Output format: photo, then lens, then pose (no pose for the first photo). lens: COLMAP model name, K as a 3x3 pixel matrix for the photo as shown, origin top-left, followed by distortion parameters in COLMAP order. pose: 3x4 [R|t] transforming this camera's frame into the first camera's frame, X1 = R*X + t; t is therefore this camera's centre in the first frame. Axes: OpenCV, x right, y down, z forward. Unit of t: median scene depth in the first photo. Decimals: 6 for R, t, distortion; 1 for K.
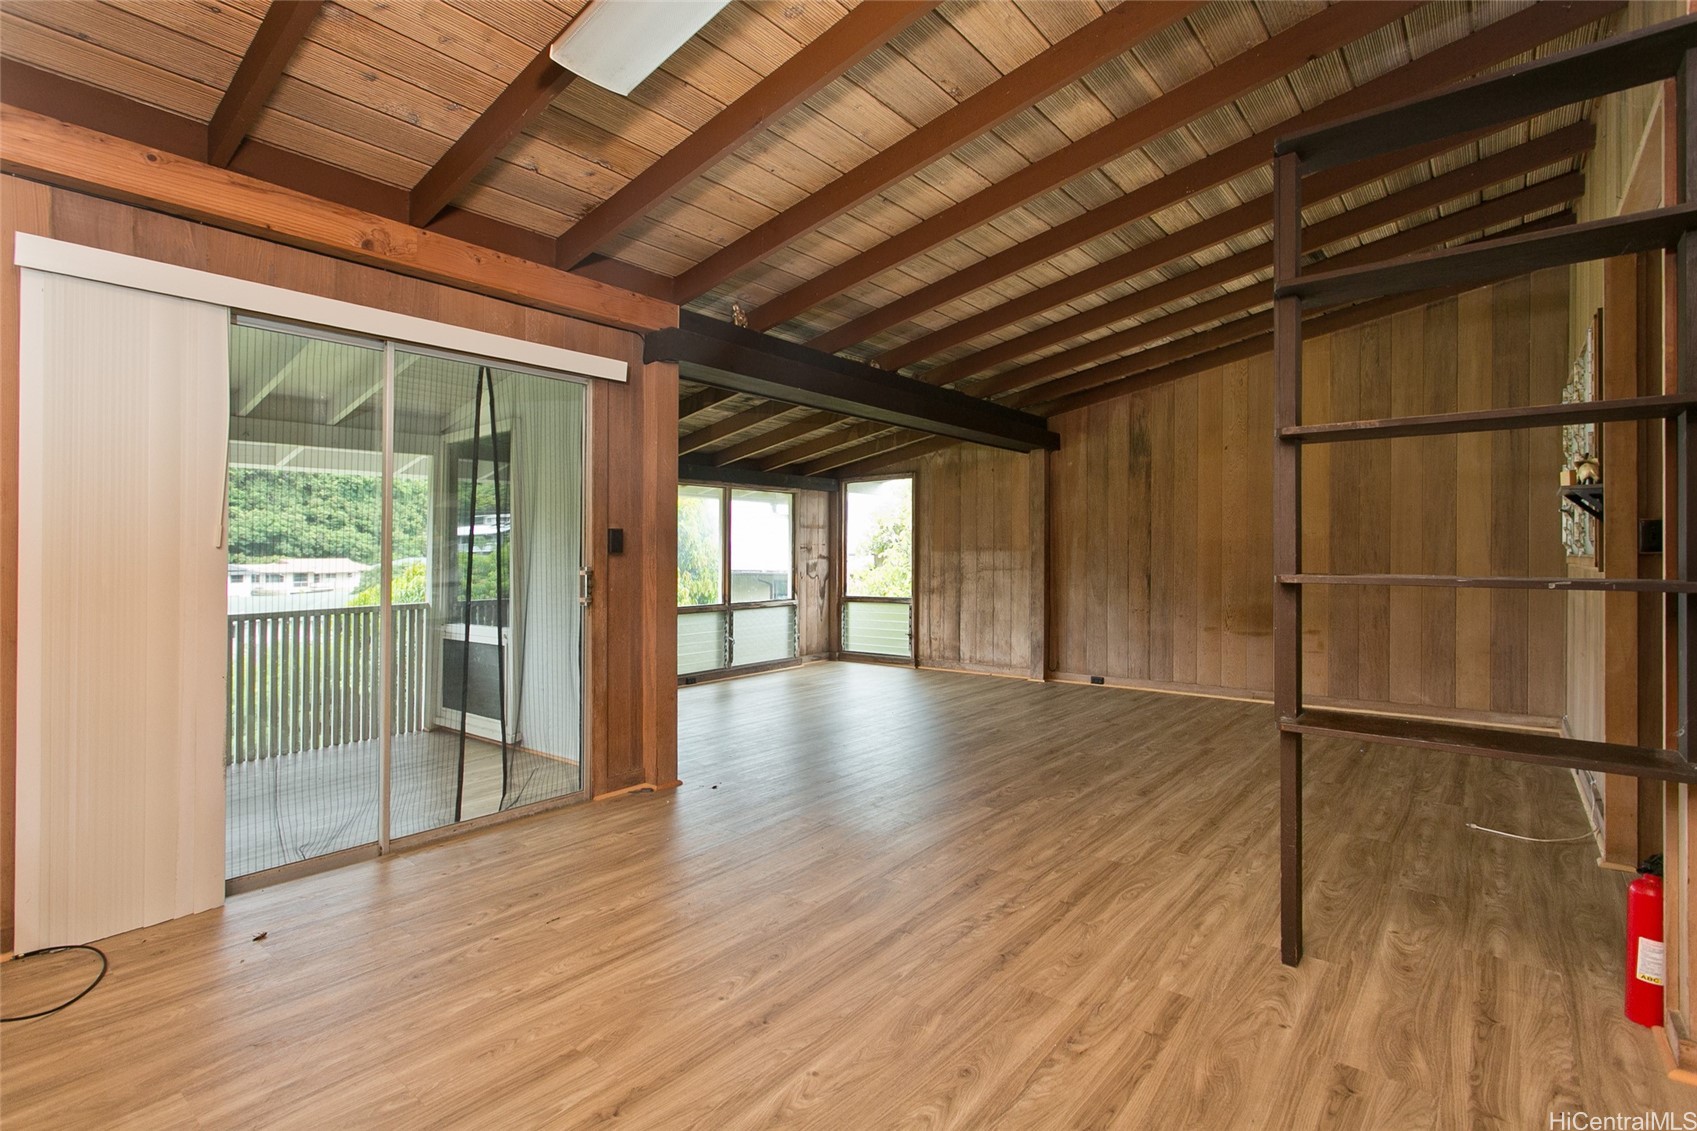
lens RADIAL K [[796.2, 0, 840.4], [0, 796.2, 524.0], [0, 0, 1]] dist [-0.000476, 0.000196]
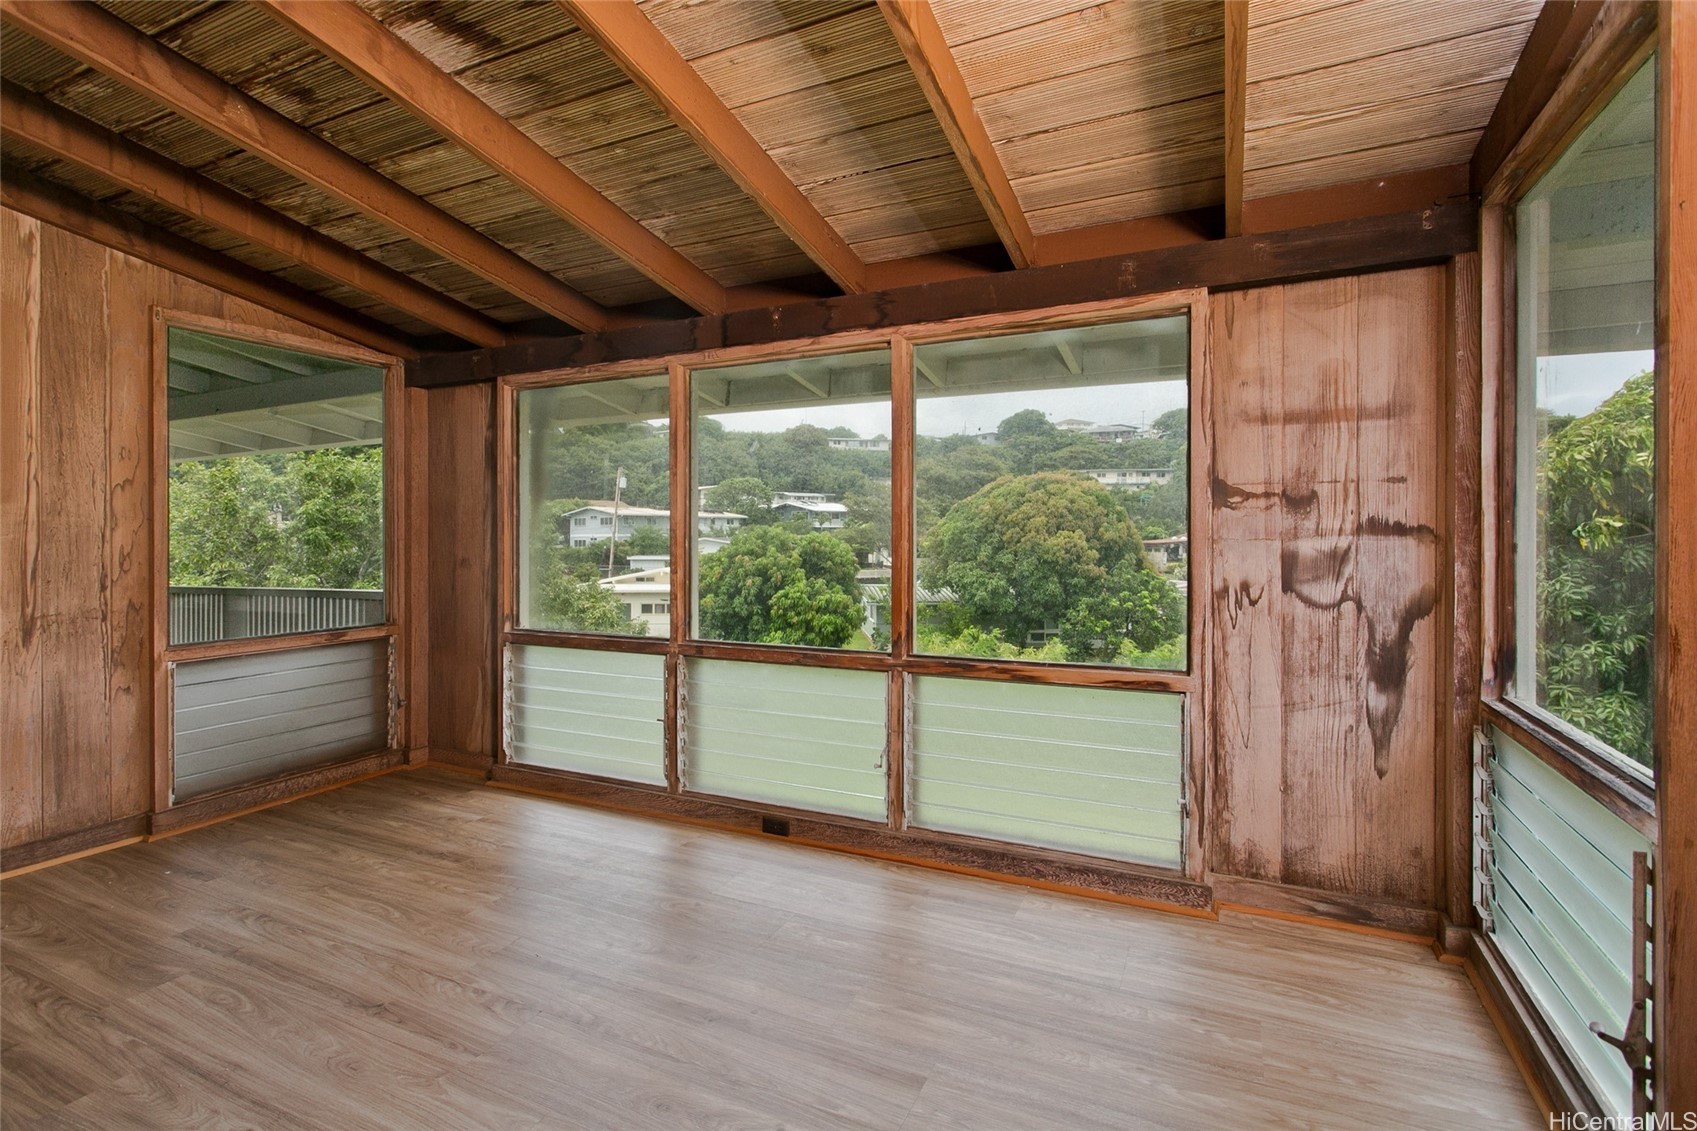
lens RADIAL K [[789.3, 0, 850.1], [0, 789.3, 531.6], [0, 0, 1]] dist [-0.002417, 0.000497]
pose [[0.248983, 0.004622, -0.968497, 0.428660], [0.043332, 0.998934, 0.015907, 0.072692], [0.967538, -0.045927, 0.248517, 1.795358]]
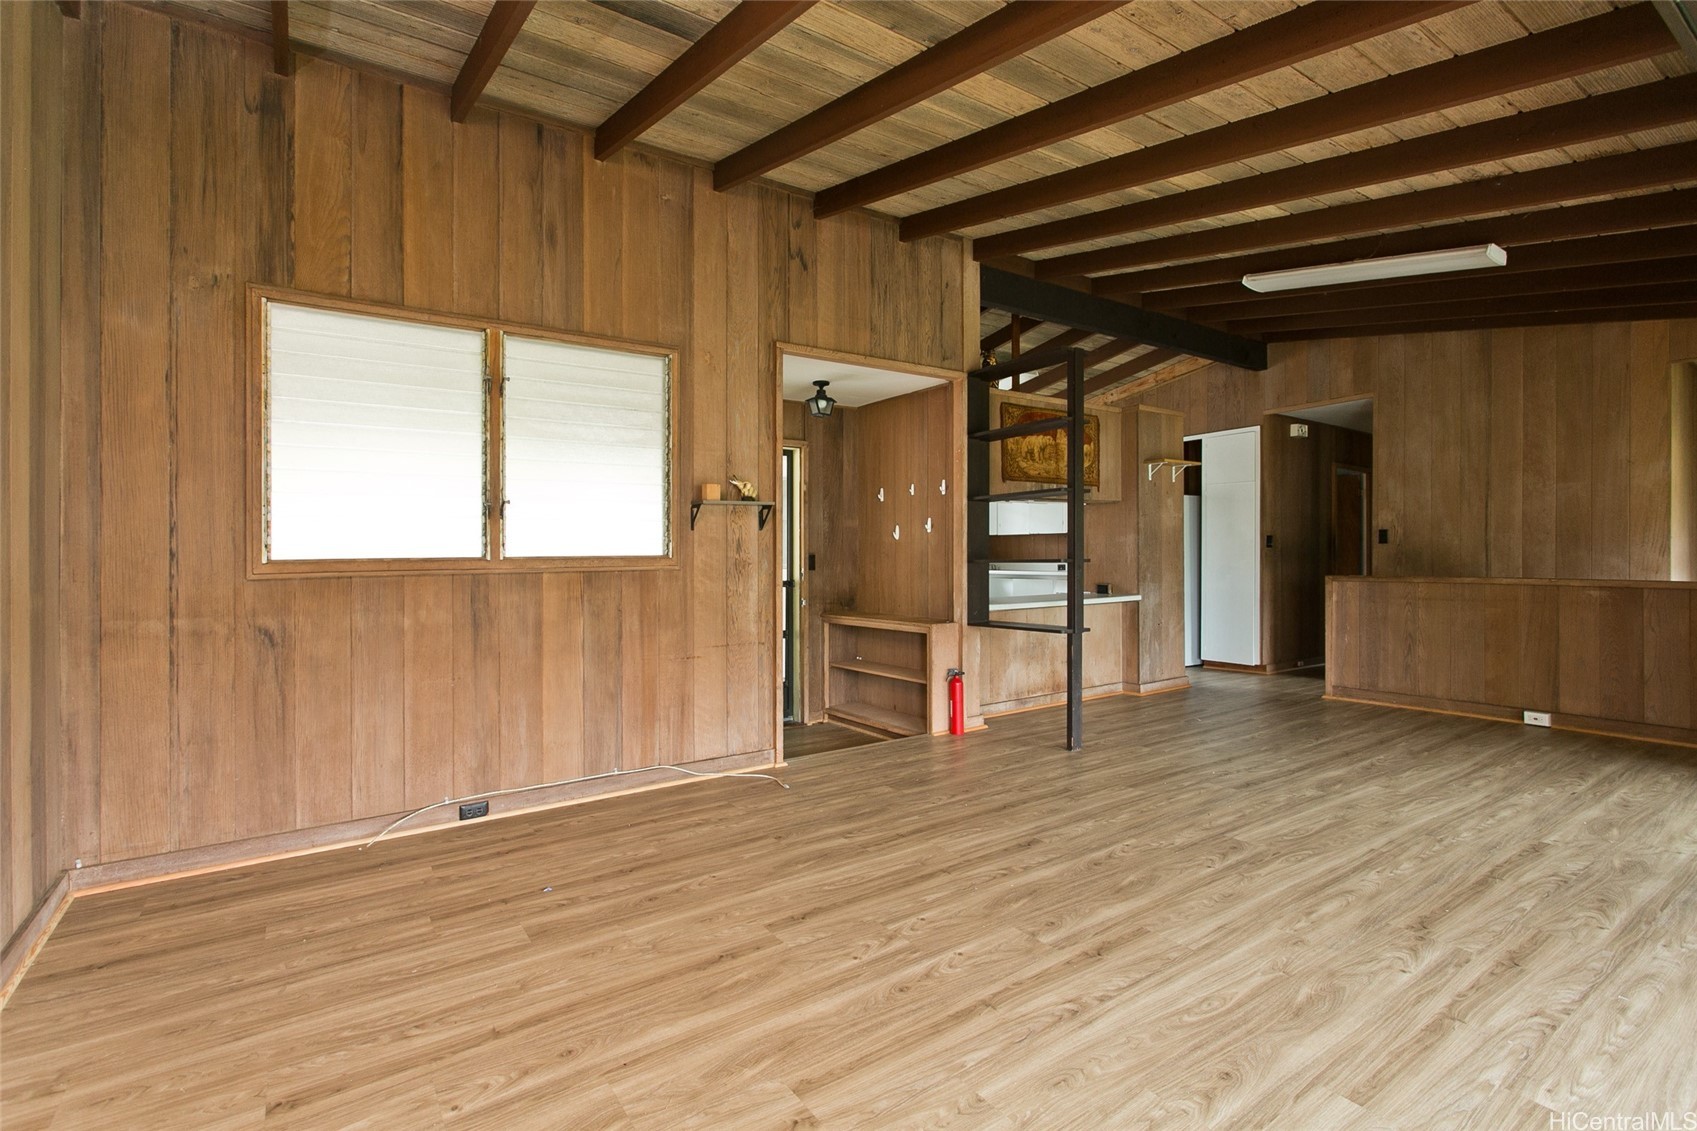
lens RADIAL K [[793.5, 0, 839.7], [0, 793.5, 558.8], [0, 0, 1]] dist [-0.001070, 0.001582]
pose [[-0.962170, 0.013069, 0.272136, 0.345027], [0.004763, 0.999503, -0.031158, 0.072070], [-0.272408, -0.028683, -0.961754, 1.845551]]
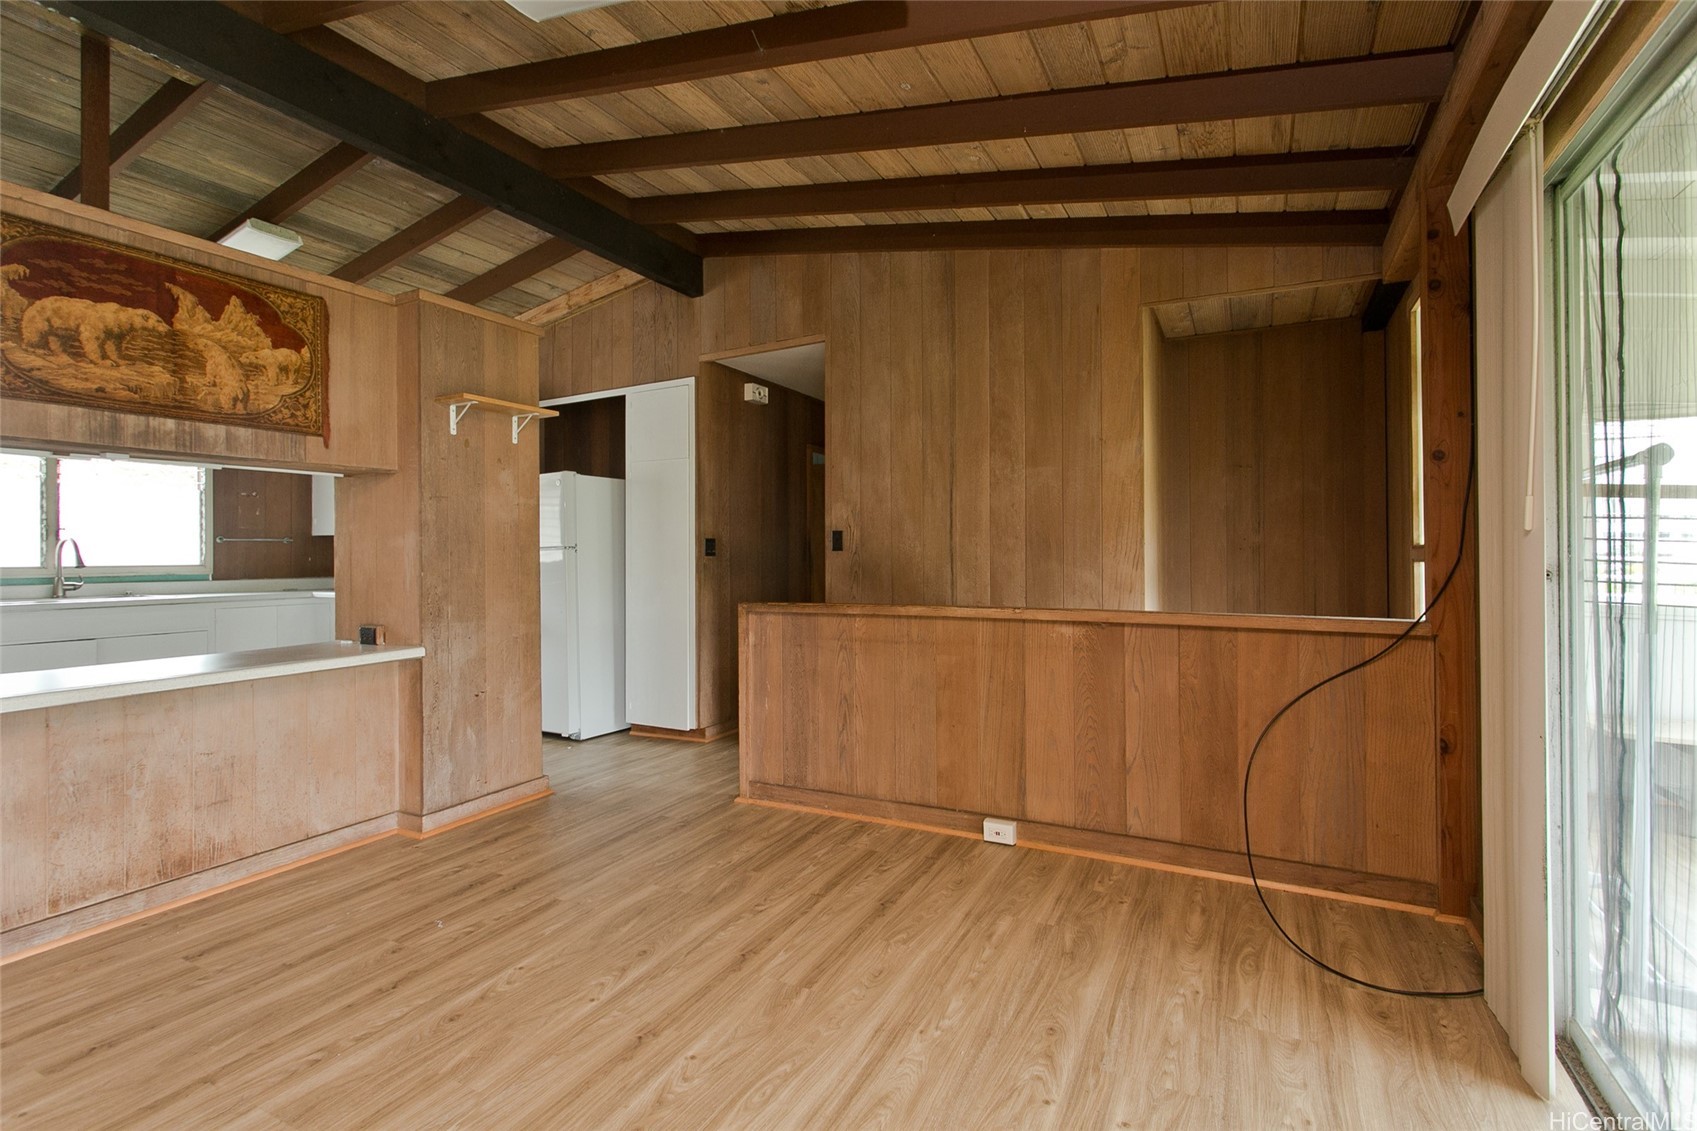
lens RADIAL K [[793.5, 0, 839.7], [0, 793.5, 558.8], [0, 0, 1]] dist [-0.001070, 0.001582]
pose [[-0.978223, 0.017935, -0.206781, -0.073878], [0.024517, 0.999270, -0.029310, 0.038142], [0.206104, -0.033741, -0.977948, 1.047377]]
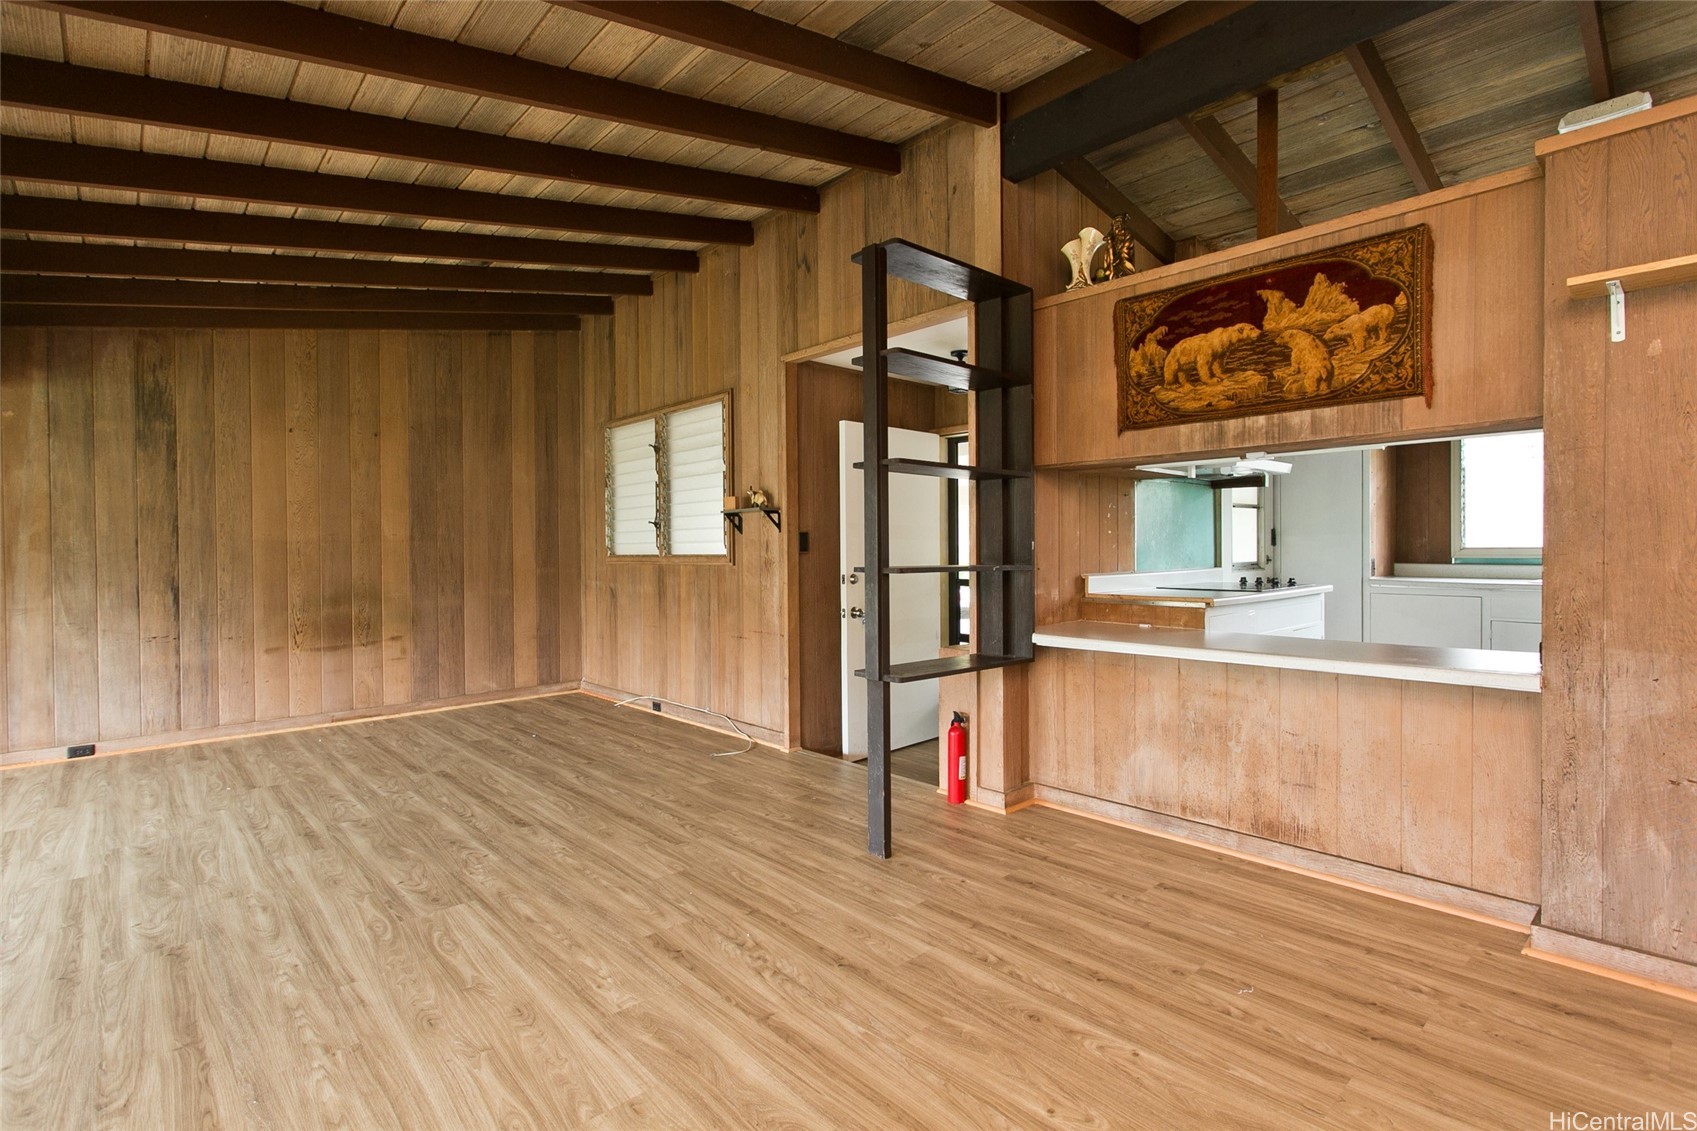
lens RADIAL K [[800.7, 0, 849.9], [0, 800.7, 559.1], [0, 0, 1]] dist [0.001280, -0.000621]
pose [[0.132691, -0.008058, 0.991125, -0.459401], [-0.029632, 0.999488, 0.012093, 0.019488], [-0.990714, -0.030973, 0.132384, 0.526027]]
